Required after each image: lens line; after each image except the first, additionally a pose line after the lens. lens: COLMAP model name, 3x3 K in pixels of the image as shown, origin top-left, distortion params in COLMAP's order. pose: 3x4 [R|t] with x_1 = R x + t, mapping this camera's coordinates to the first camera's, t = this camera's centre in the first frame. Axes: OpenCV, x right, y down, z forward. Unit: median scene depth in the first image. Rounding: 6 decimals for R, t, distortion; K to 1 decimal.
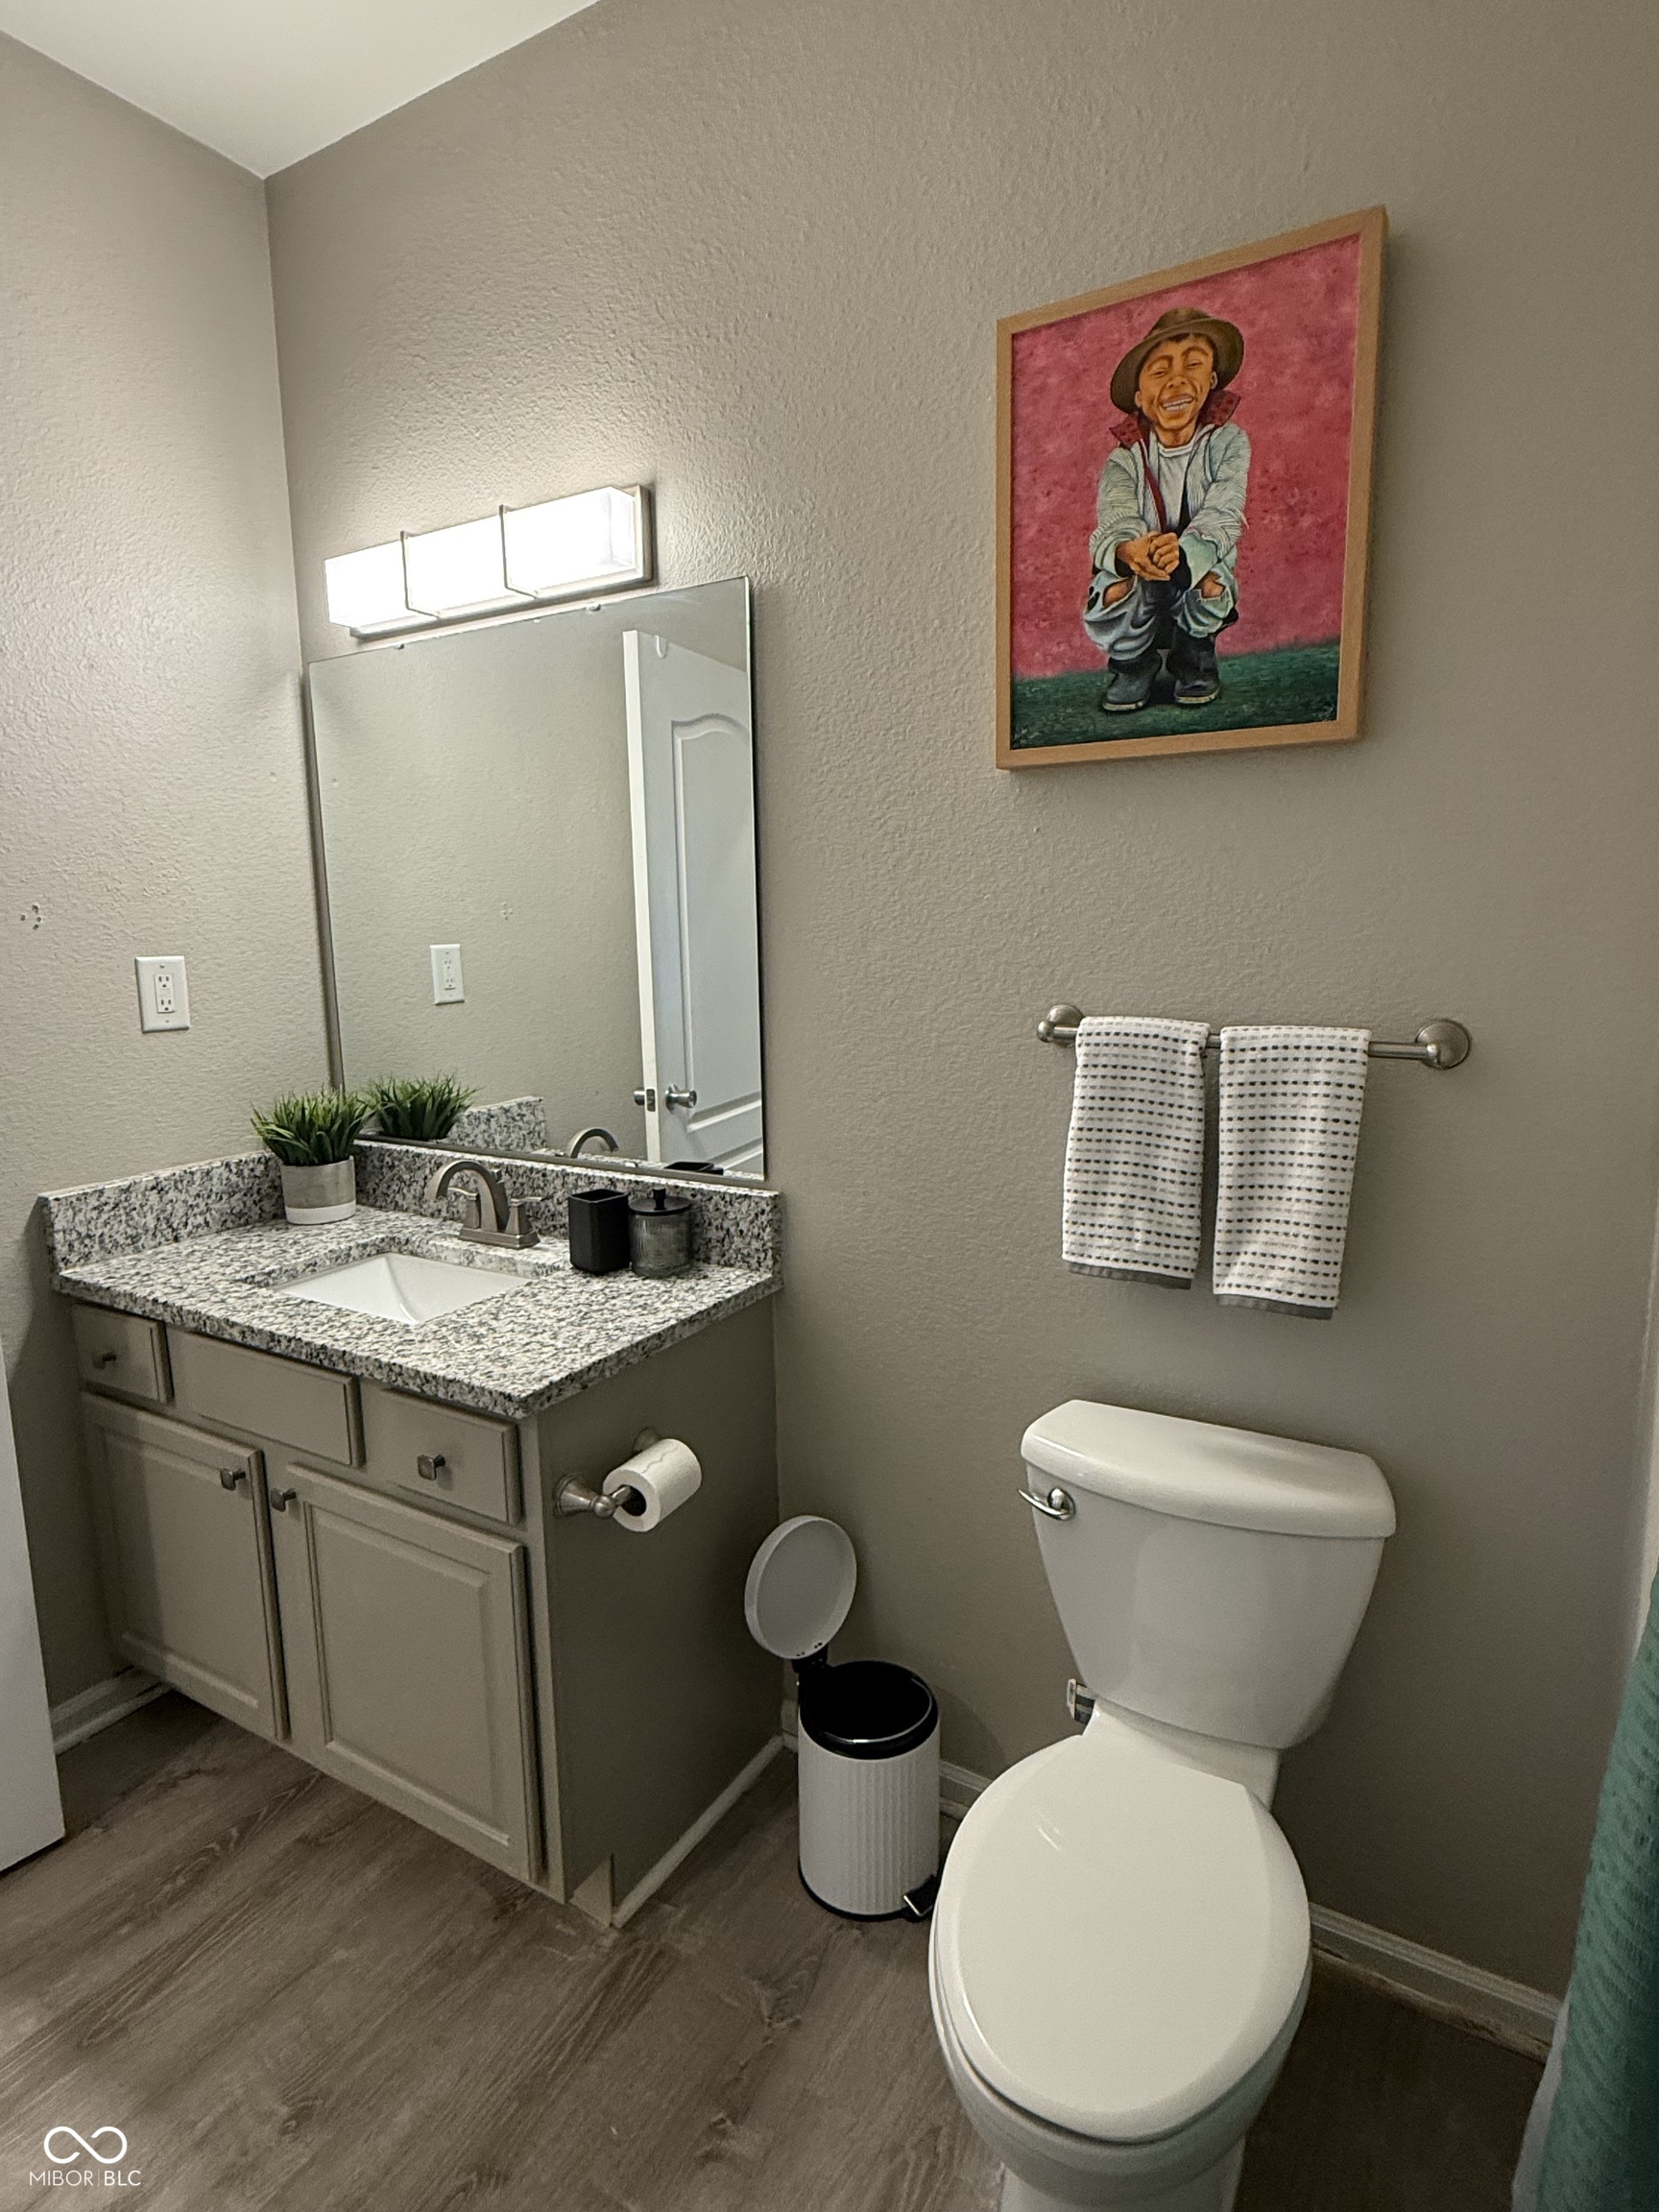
lens RADIAL K [[1186.5, 0, 827.0], [0, 1186.5, 1098.1], [0, 0, 1]] dist [-0.001322, 0.001135]
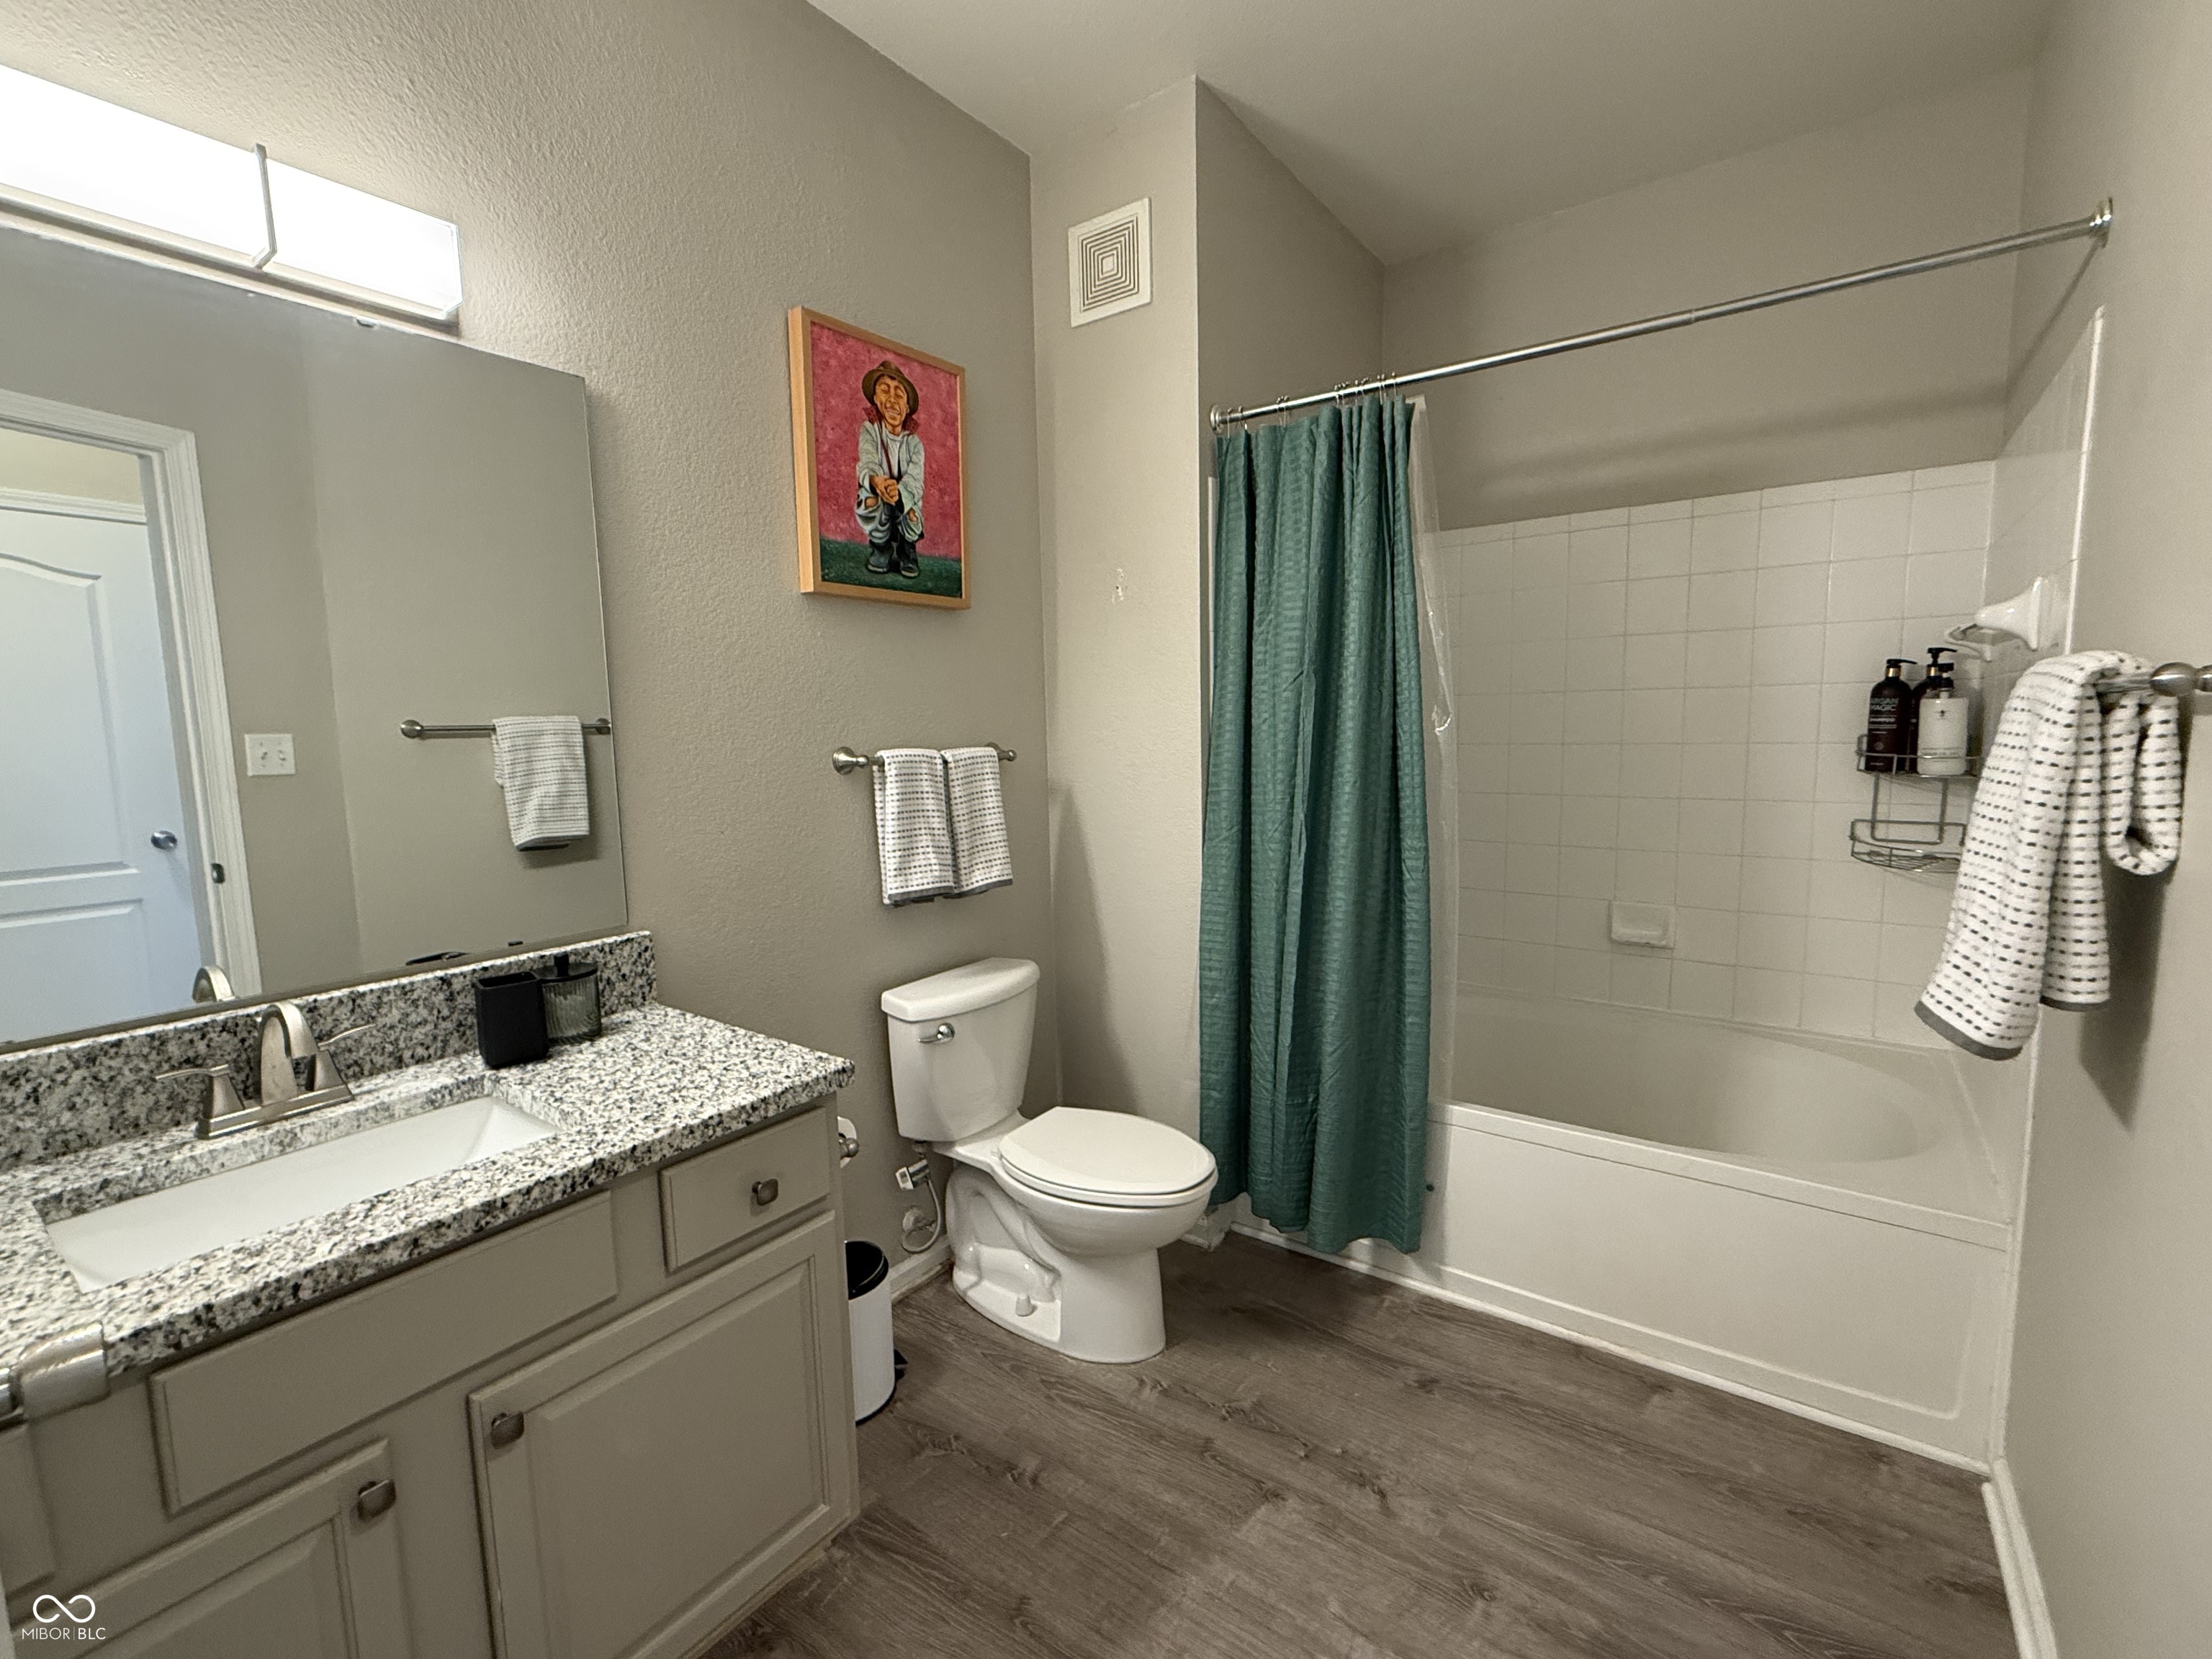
lens RADIAL K [[964.1, 0, 1103.3], [0, 964.1, 836.8], [0, 0, 1]] dist [-0.001602, -0.000169]
pose [[0.093408, -0.103025, 0.990283, -1.153358], [0.176752, 0.980549, 0.085341, -0.011332], [-0.979813, 0.167063, 0.109801, 0.596091]]
